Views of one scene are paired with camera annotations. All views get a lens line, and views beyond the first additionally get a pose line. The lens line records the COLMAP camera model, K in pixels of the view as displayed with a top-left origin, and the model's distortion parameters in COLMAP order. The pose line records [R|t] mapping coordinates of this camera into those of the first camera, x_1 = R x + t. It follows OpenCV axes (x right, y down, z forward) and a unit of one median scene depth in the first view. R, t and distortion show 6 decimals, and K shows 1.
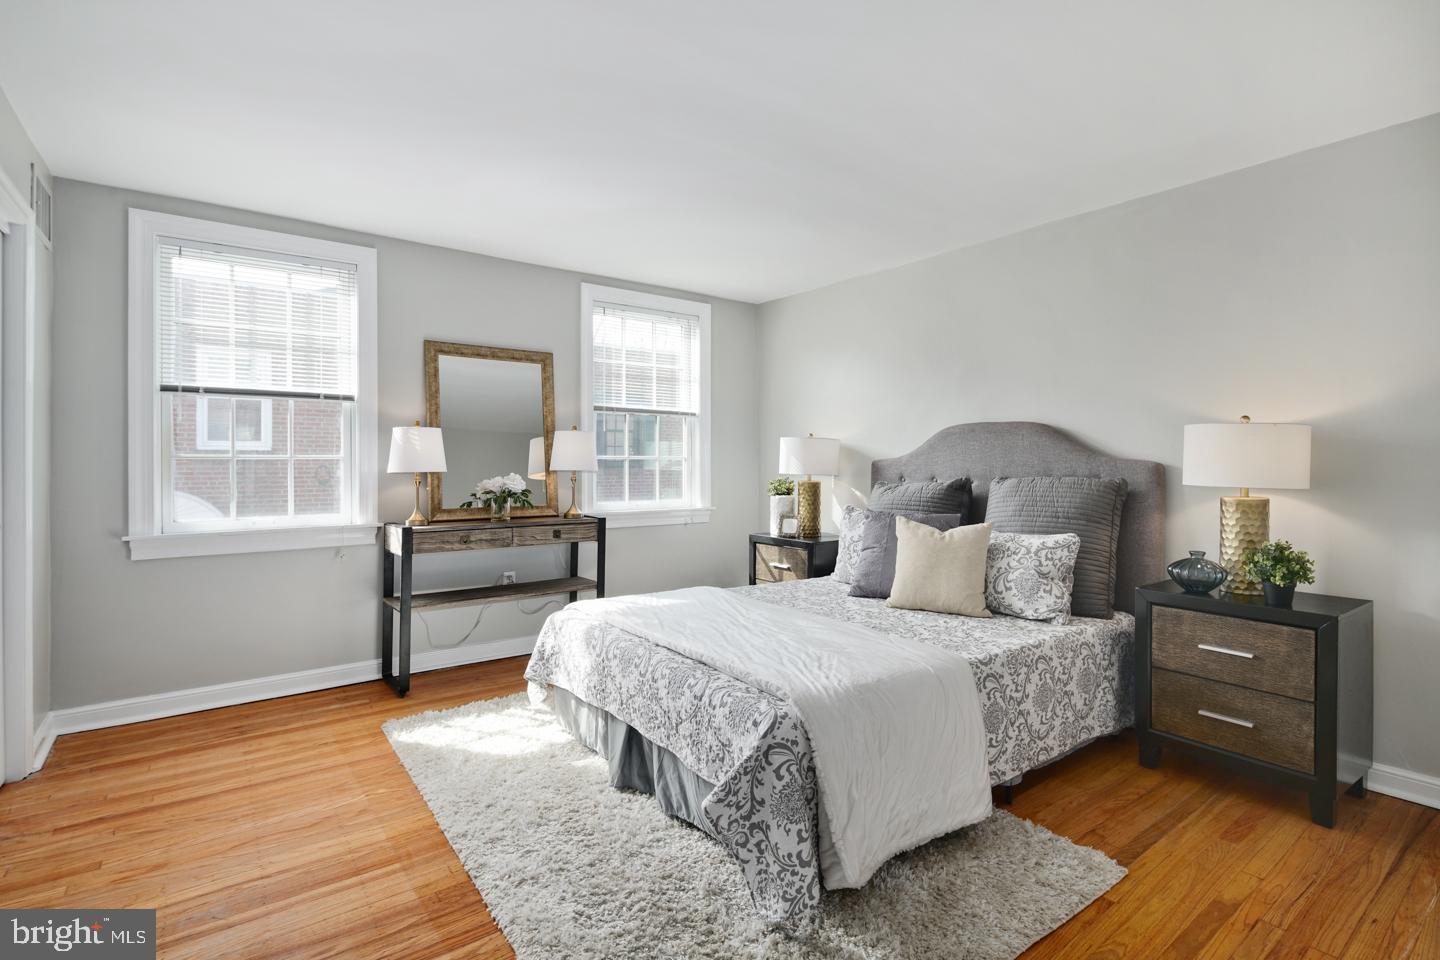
lens RADIAL K [[702.8, 0, 725.9], [0, 702.8, 472.1], [0, 0, 1]] dist [0.001190, -0.002725]
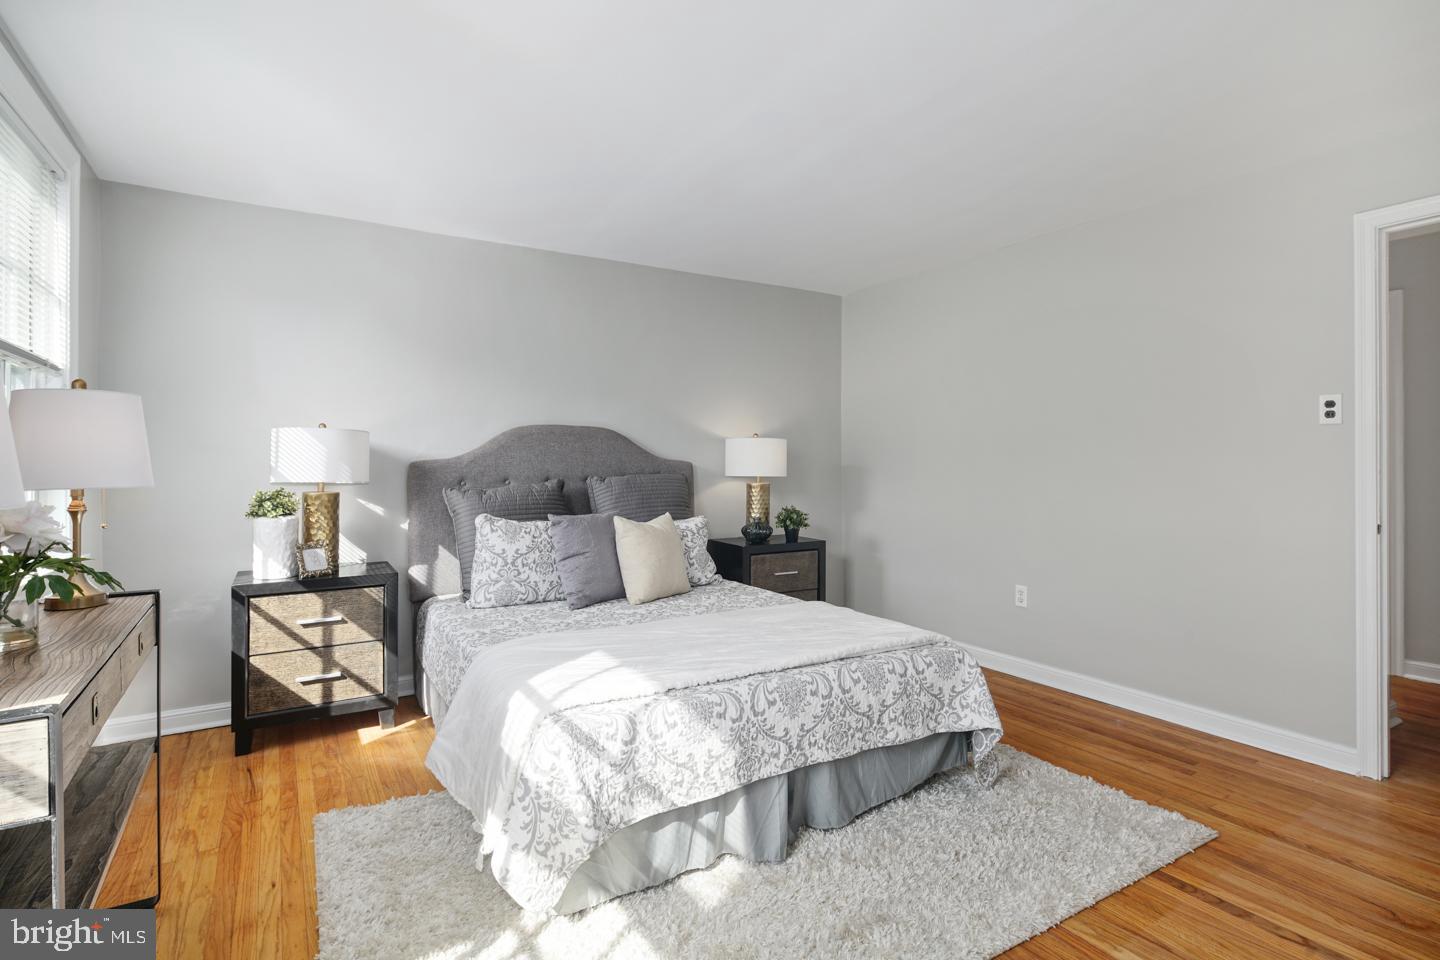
lens RADIAL K [[702.8, 0, 722.6], [0, 702.8, 467.5], [0, 0, 1]] dist [0.001190, -0.002725]
pose [[0.089865, -0.011279, 0.995890, -0.998012], [0.019487, 0.999764, 0.009564, -0.019331], [-0.995763, 0.018548, 0.090063, 1.006943]]
